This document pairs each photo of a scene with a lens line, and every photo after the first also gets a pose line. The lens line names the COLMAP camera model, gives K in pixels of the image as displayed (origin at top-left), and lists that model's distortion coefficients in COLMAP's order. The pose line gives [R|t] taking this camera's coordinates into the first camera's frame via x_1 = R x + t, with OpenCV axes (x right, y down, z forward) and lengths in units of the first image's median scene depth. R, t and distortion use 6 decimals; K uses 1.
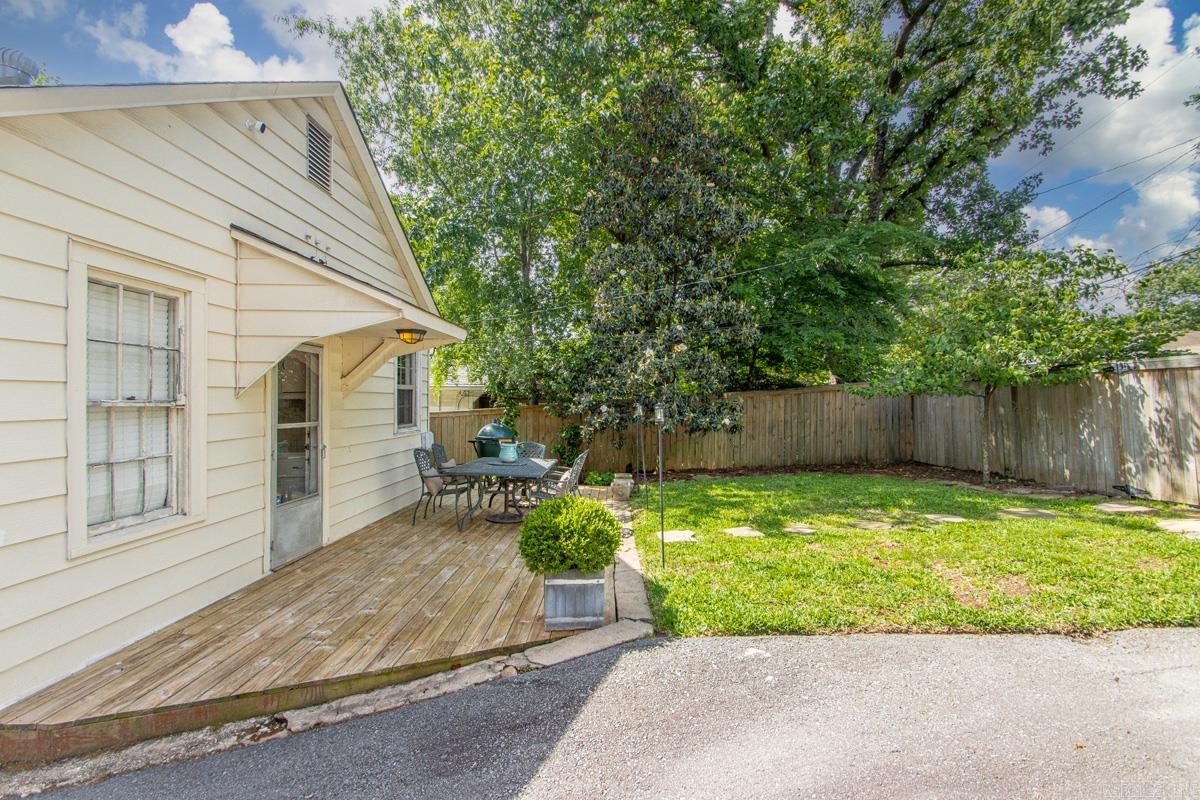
lens RADIAL K [[562.2, 0, 584.5], [0, 562.2, 401.4], [0, 0, 1]] dist [0.011388, -0.015853]
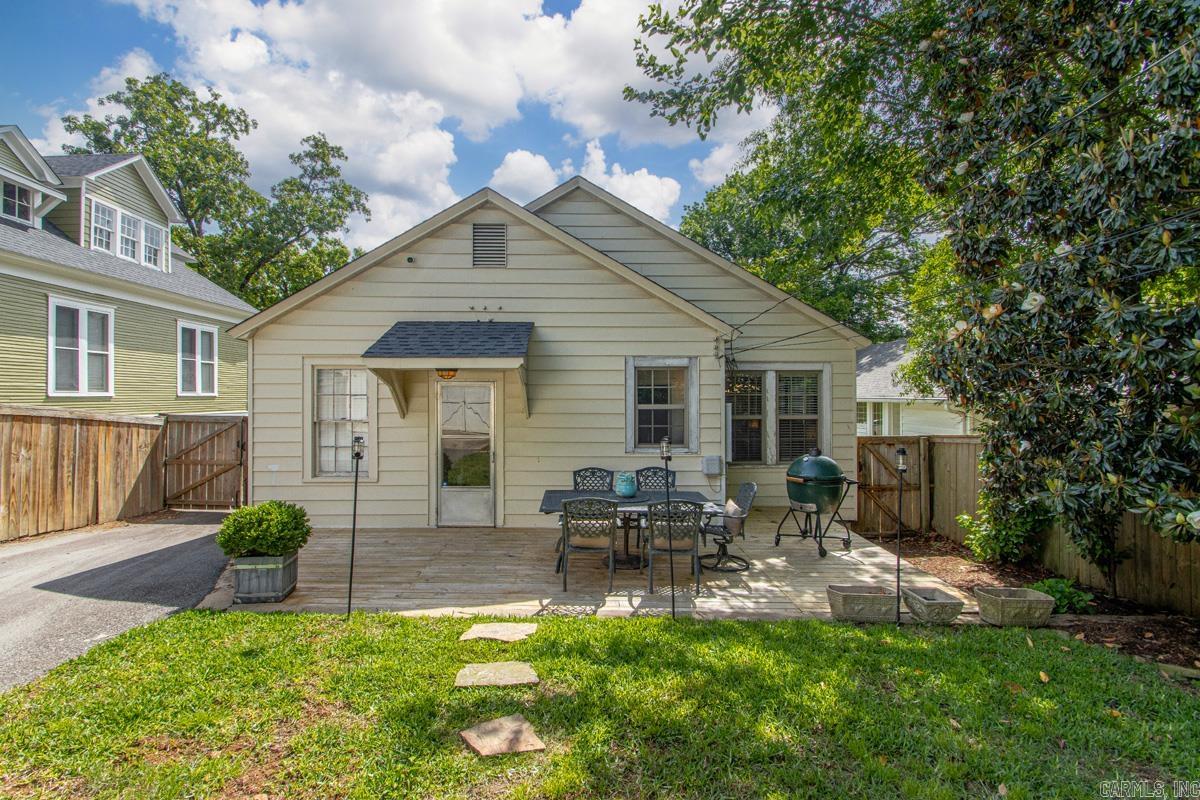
lens RADIAL K [[562.2, 0, 584.5], [0, 562.2, 401.4], [0, 0, 1]] dist [0.011388, -0.015853]
pose [[0.077972, -0.000490, -0.996955, 0.574600], [-0.004030, 0.999992, -0.000807, -0.029625], [0.996947, 0.004081, 0.077969, 0.691985]]
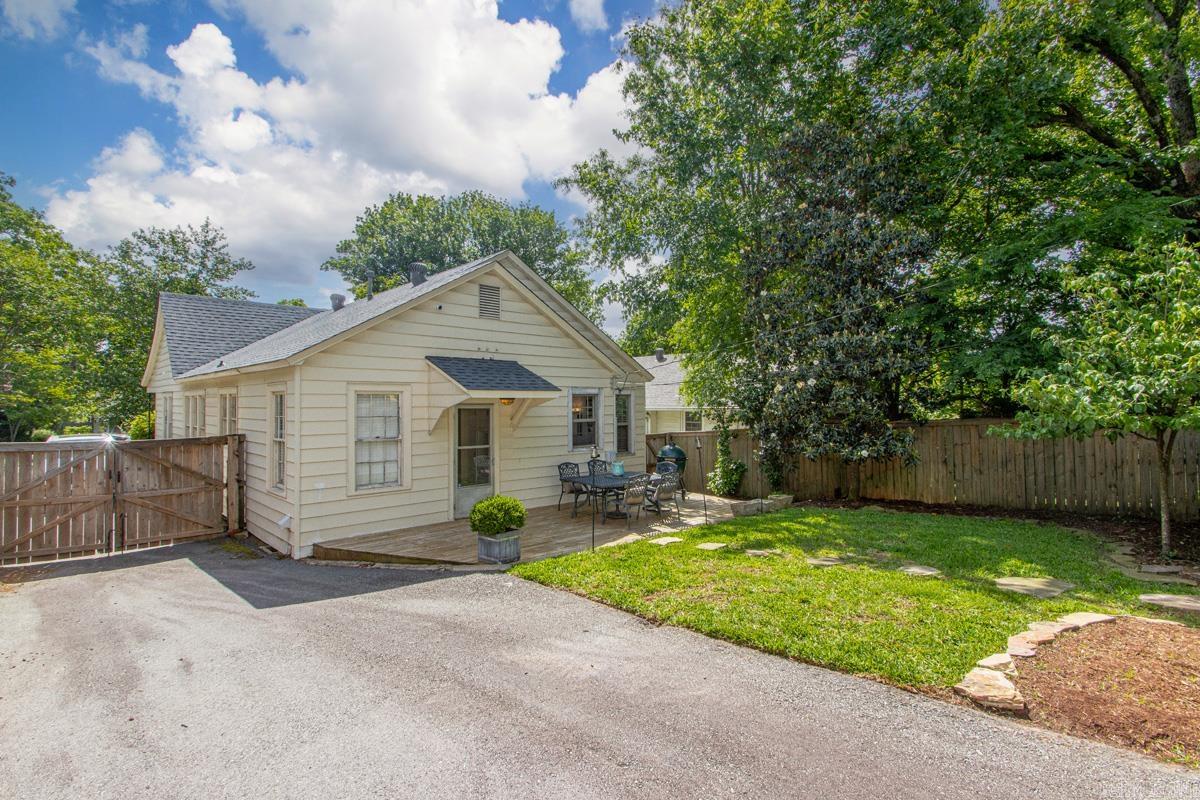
lens RADIAL K [[562.2, 0, 584.5], [0, 562.2, 401.4], [0, 0, 1]] dist [0.011388, -0.015853]
pose [[0.719008, -0.009773, -0.694933, 0.637560], [0.004725, 0.999947, -0.009174, -0.054736], [0.694986, 0.003313, 0.719016, -0.070632]]
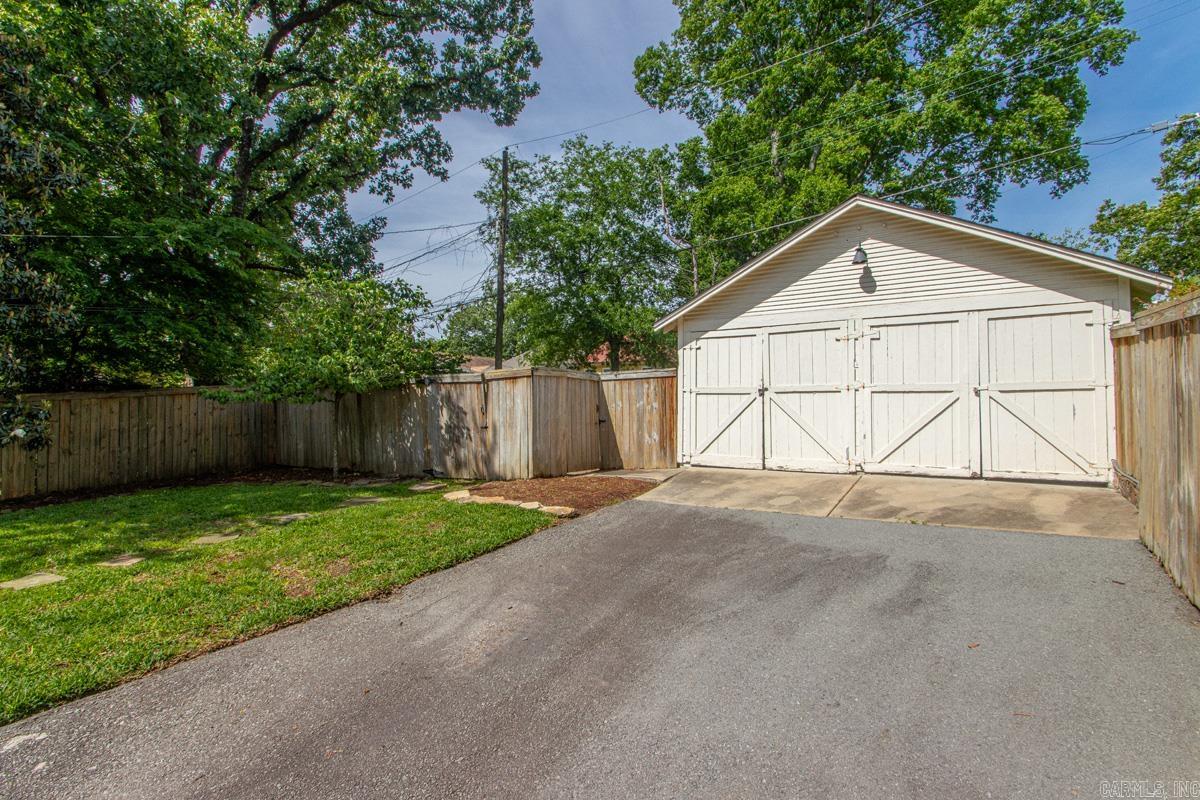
lens RADIAL K [[556.9, 0, 596.4], [0, 556.9, 402.8], [0, 0, 1]] dist [0.009516, -0.014763]
pose [[0.514779, 0.003221, 0.857317, 0.026235], [0.000085, 0.999993, -0.003808, -0.001798], [-0.857323, 0.002034, 0.514775, -0.015203]]
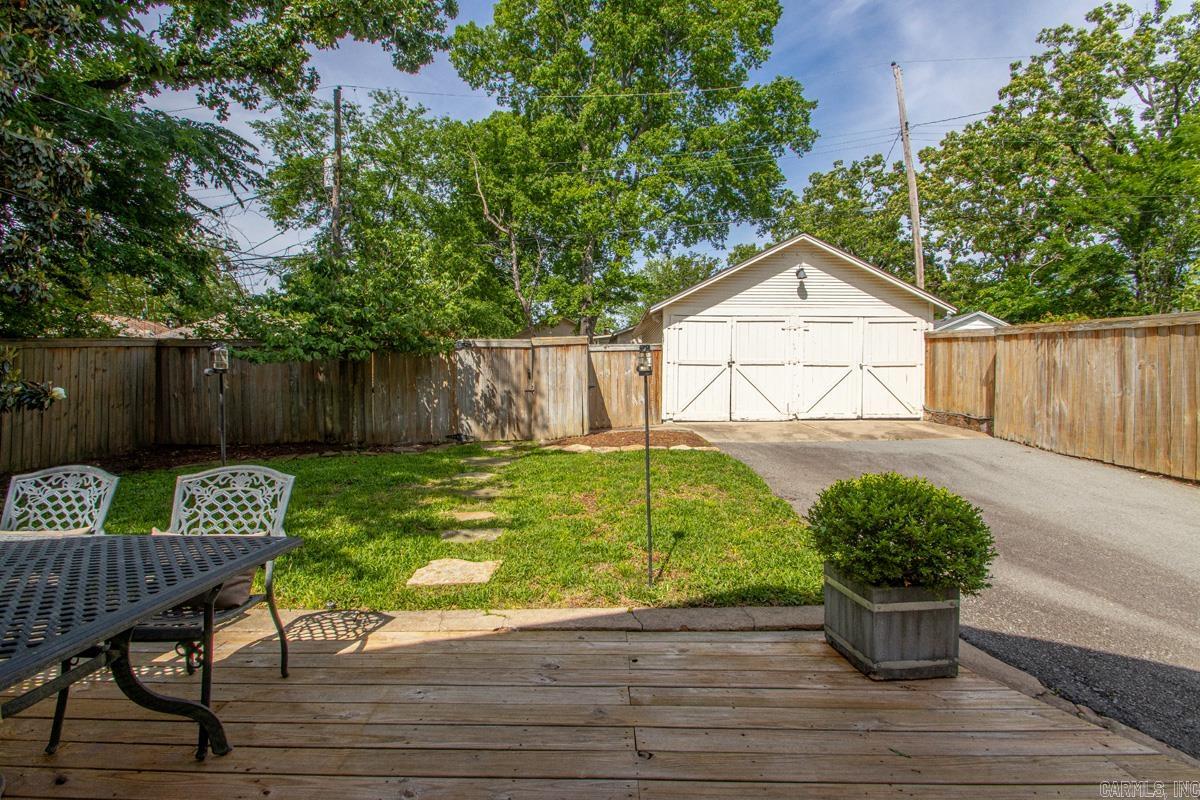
lens RADIAL K [[562.2, 0, 584.5], [0, 562.2, 401.4], [0, 0, 1]] dist [0.011388, -0.015853]
pose [[-0.037919, -0.026269, 0.998935, -0.288515], [-0.005901, 0.999643, 0.026064, 0.028982], [-0.999263, -0.004906, -0.038061, 0.592797]]
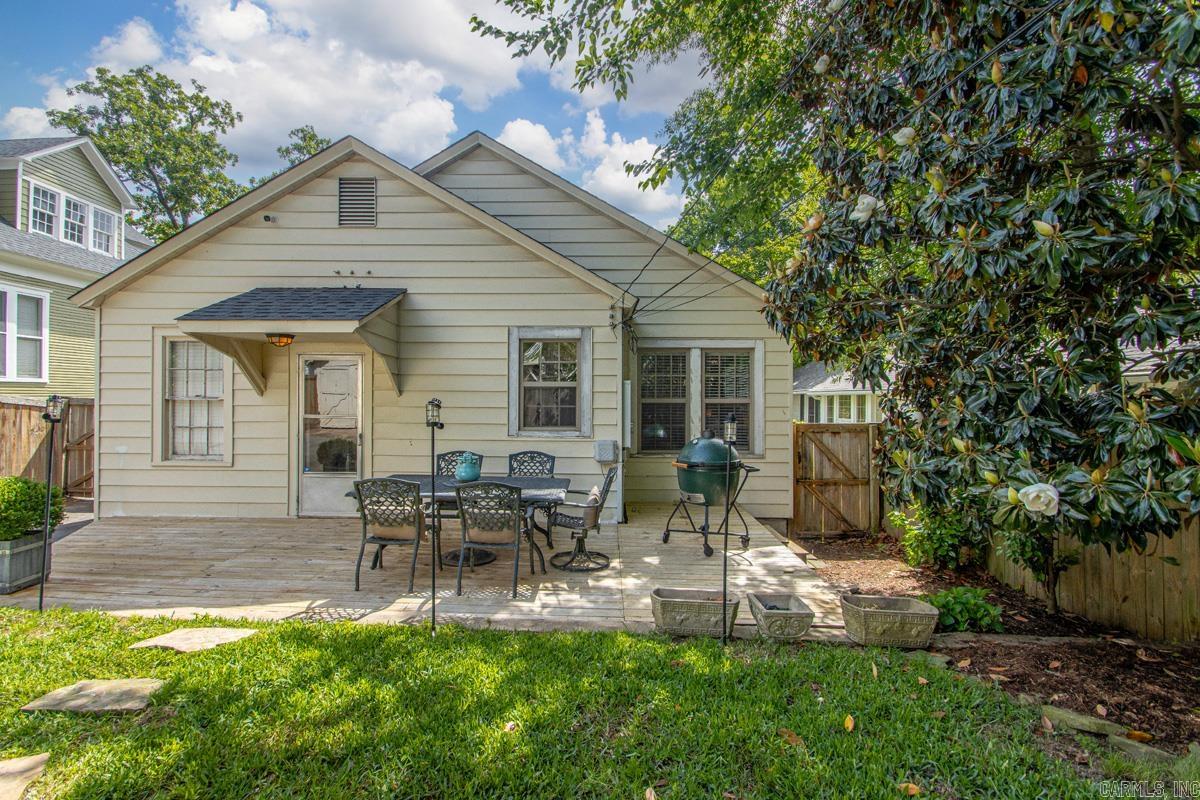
lens RADIAL K [[556.9, 0, 596.4], [0, 556.9, 402.8], [0, 0, 1]] dist [0.009516, -0.014763]
pose [[0.037584, -0.006093, -0.999275, 0.477314], [-0.009044, 0.999938, -0.006438, 0.007129], [0.999253, 0.009280, 0.037527, 0.912402]]
